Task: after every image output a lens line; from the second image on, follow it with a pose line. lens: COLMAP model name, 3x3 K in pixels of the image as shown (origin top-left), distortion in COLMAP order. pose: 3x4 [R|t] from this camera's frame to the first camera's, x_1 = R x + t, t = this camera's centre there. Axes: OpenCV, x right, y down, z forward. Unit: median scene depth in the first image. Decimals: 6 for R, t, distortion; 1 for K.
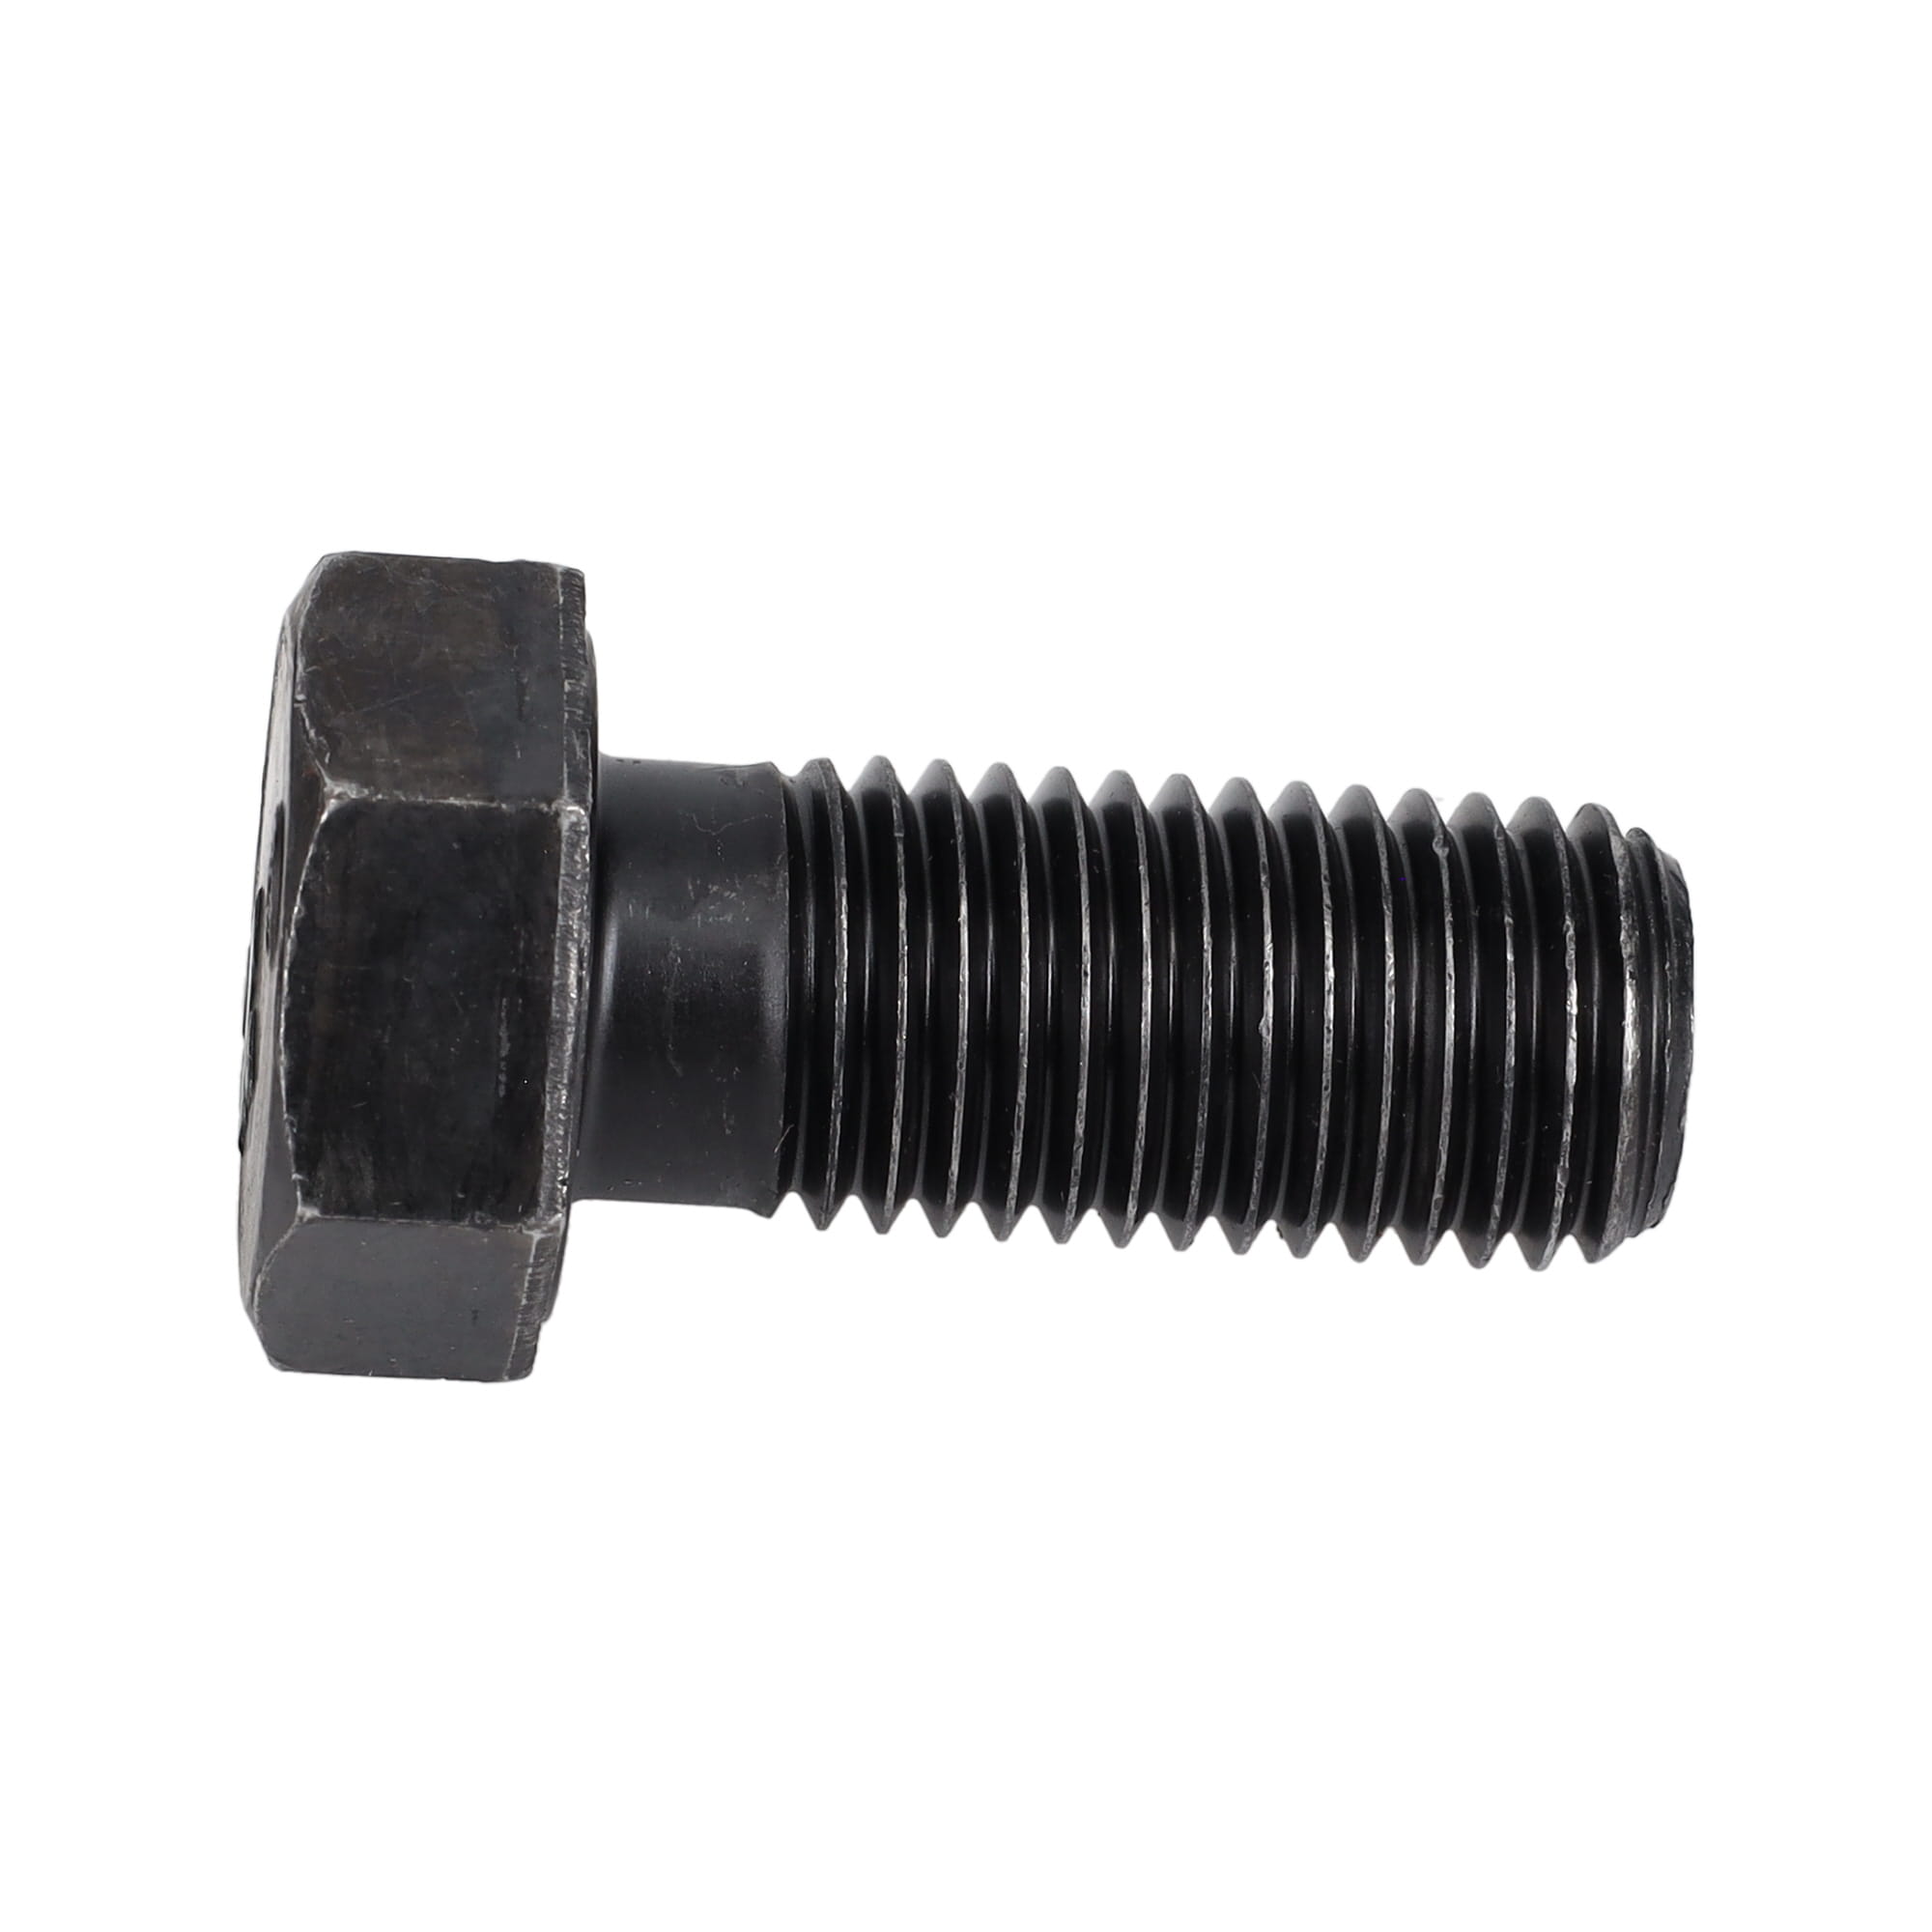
lens RADIAL K [[11590.8, 0, 966.0], [0, 11590.8, 966.0], [0, 0, 1]] dist [-0.244653, -1.012224]
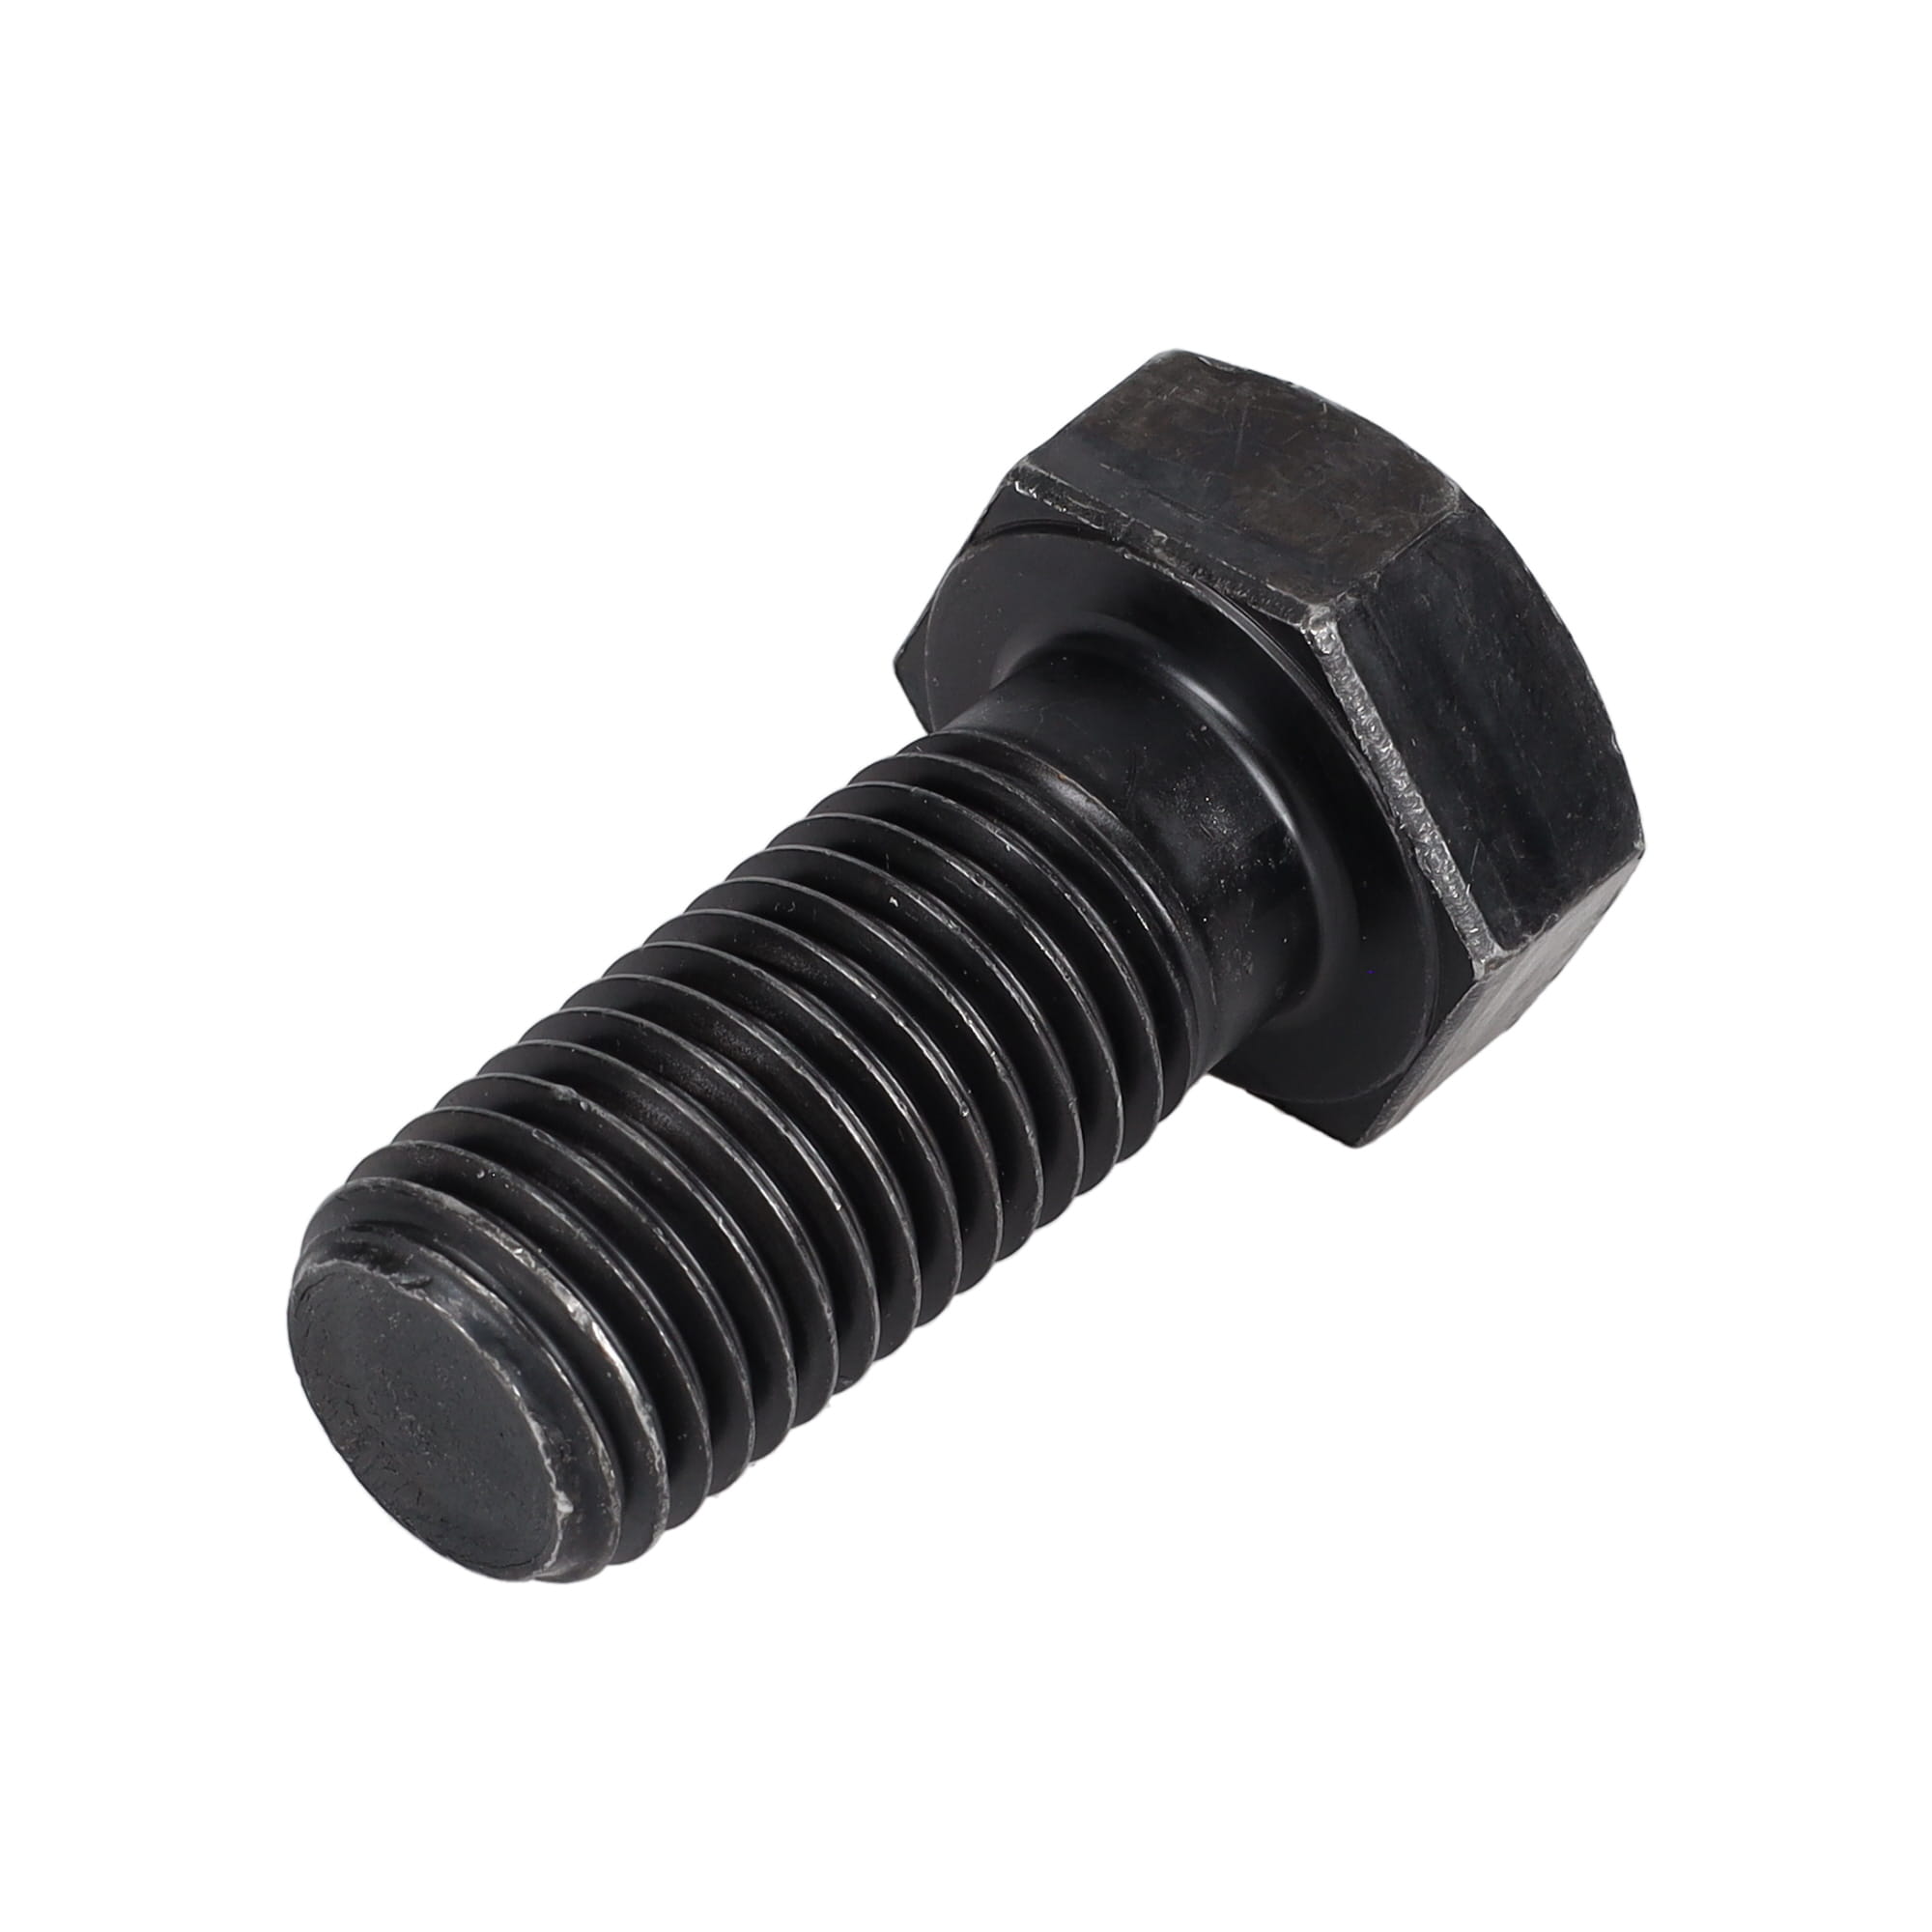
lens RADIAL K [[11590.8, 0, 966.0], [0, 11590.8, 966.0], [0, 0, 1]] dist [-0.244653, -1.012224]
pose [[-0.709737, 0.431332, -0.556979, 0.570854], [-0.407851, 0.393069, 0.824108, -0.855196], [0.574396, 0.812065, -0.103056, 1.134519]]
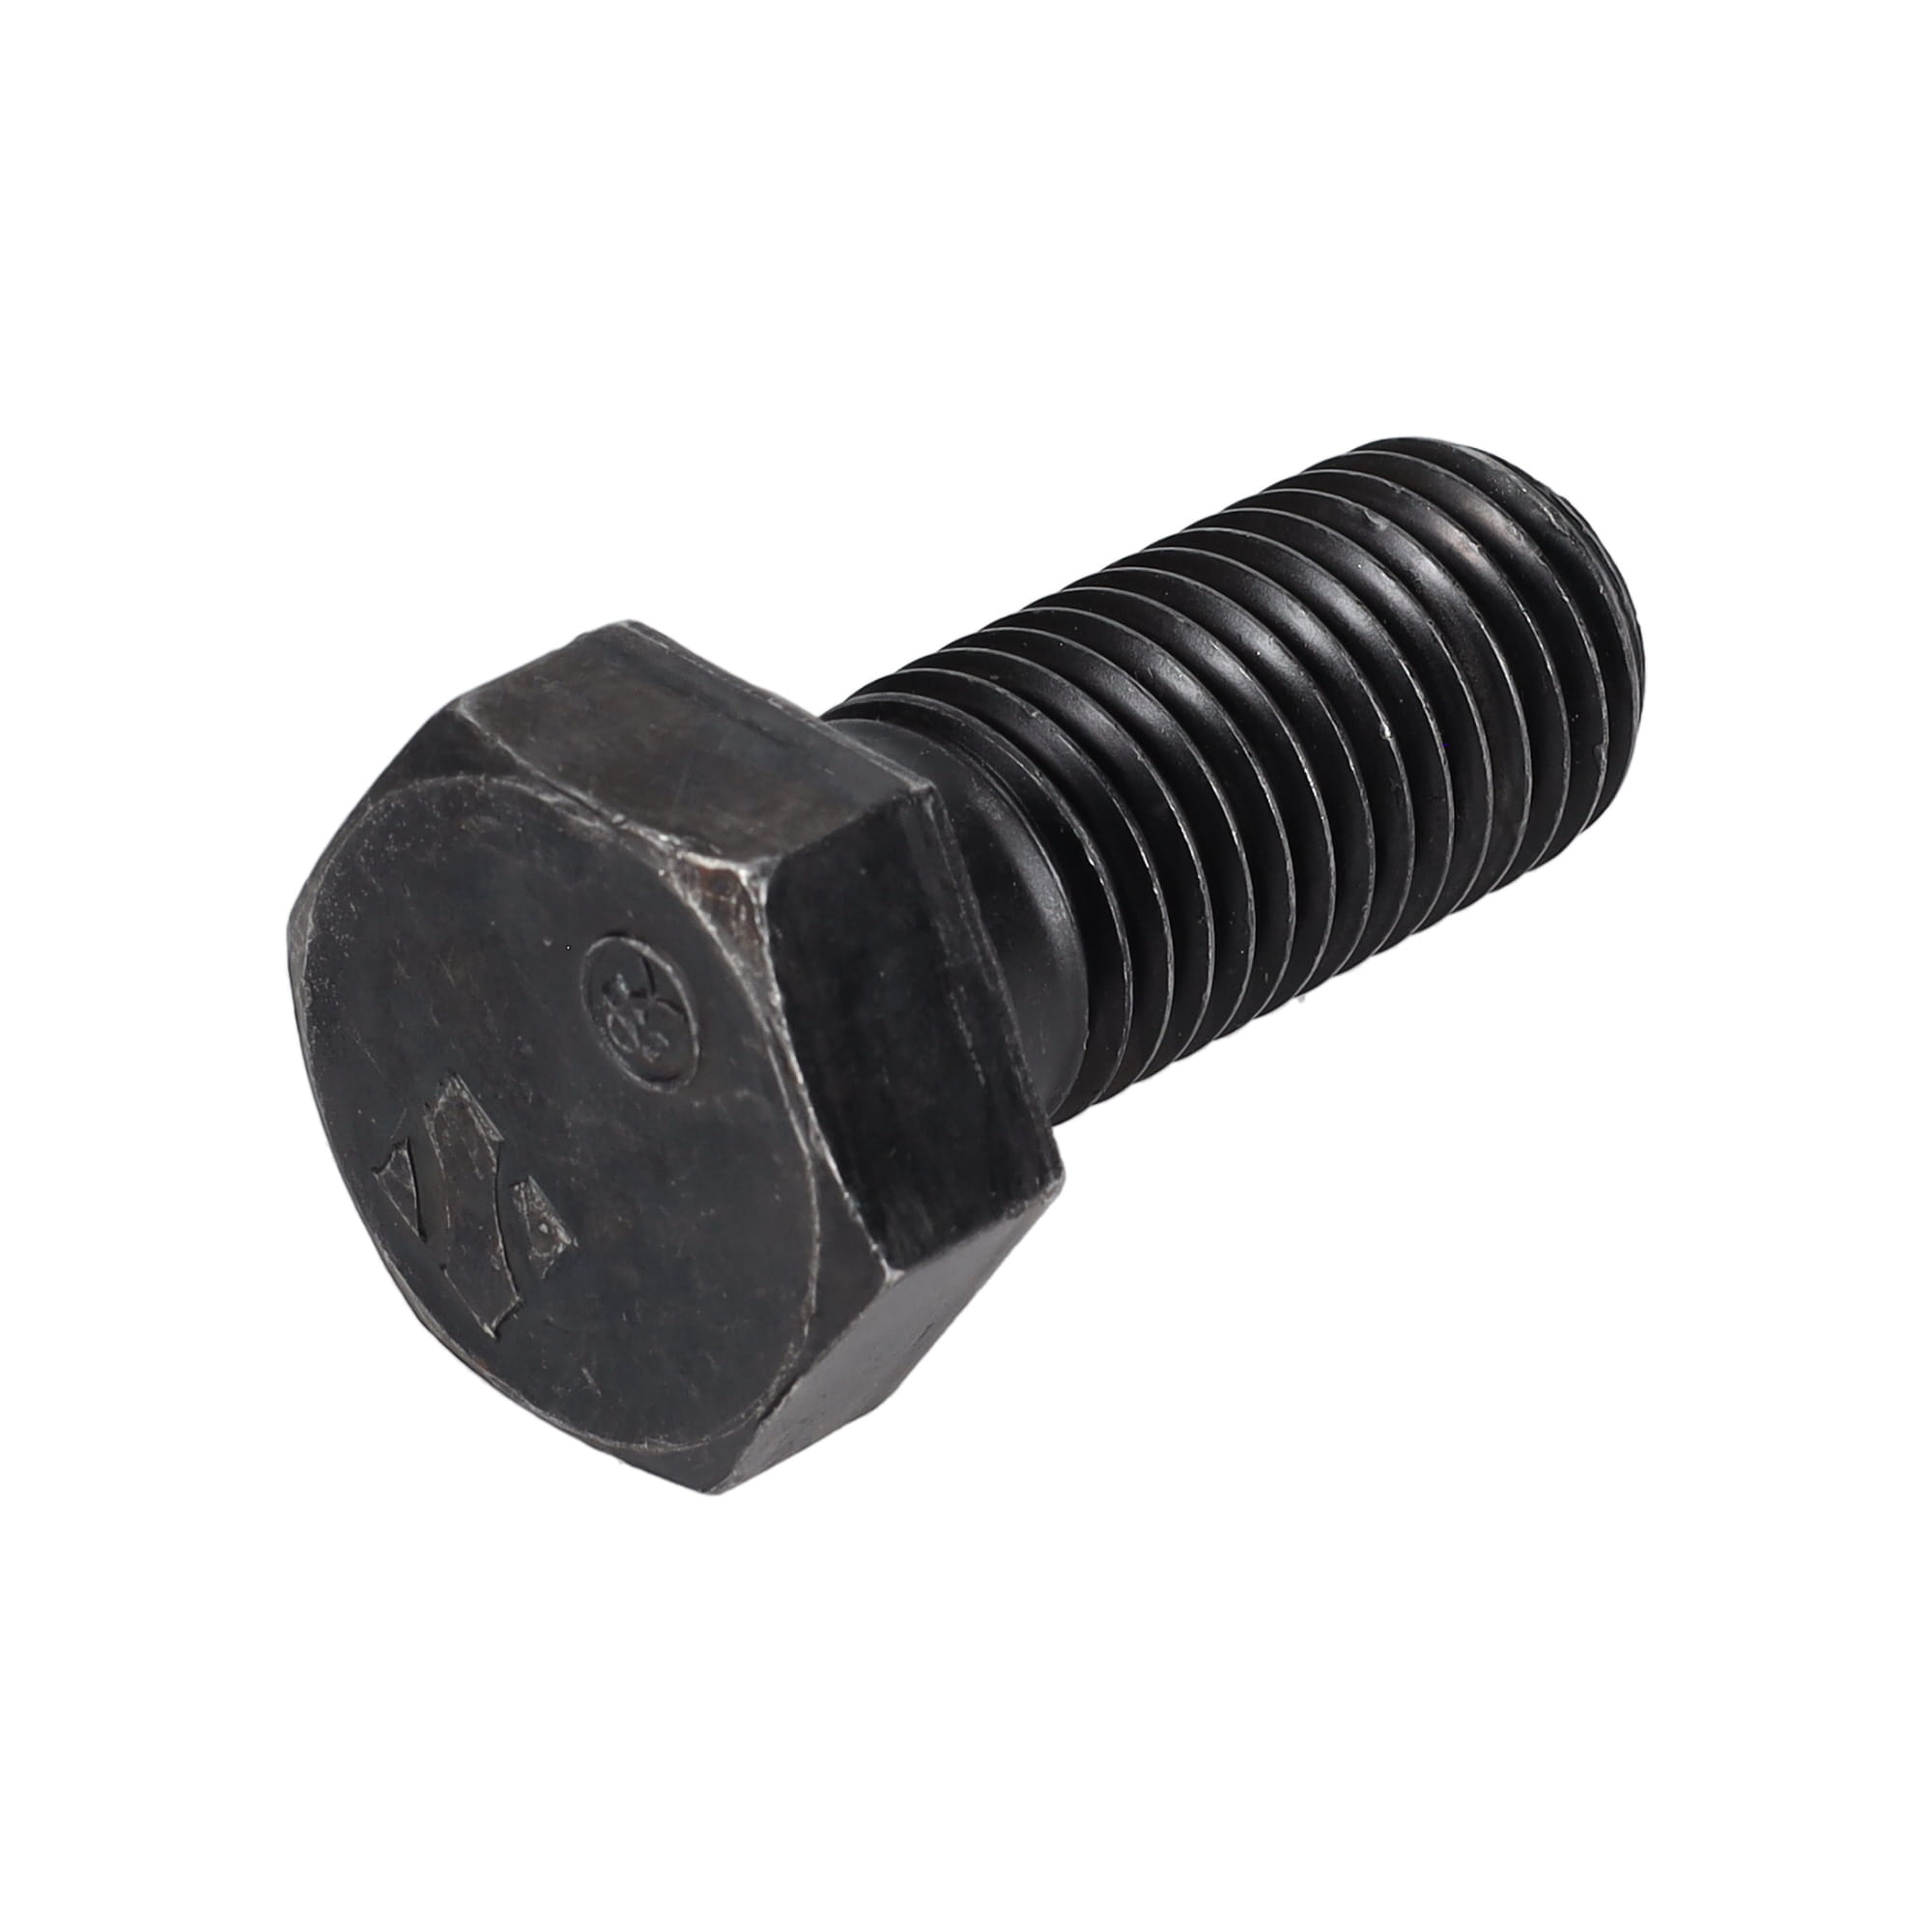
lens RADIAL K [[11590.8, 0, 966.0], [0, 11590.8, 966.0], [0, 0, 1]] dist [-0.244653, -1.012224]
pose [[0.717901, -0.423467, 0.552534, -0.579202], [0.422898, 0.895754, 0.137047, -0.133042], [-0.552969, 0.135279, 0.822146, 0.186948]]
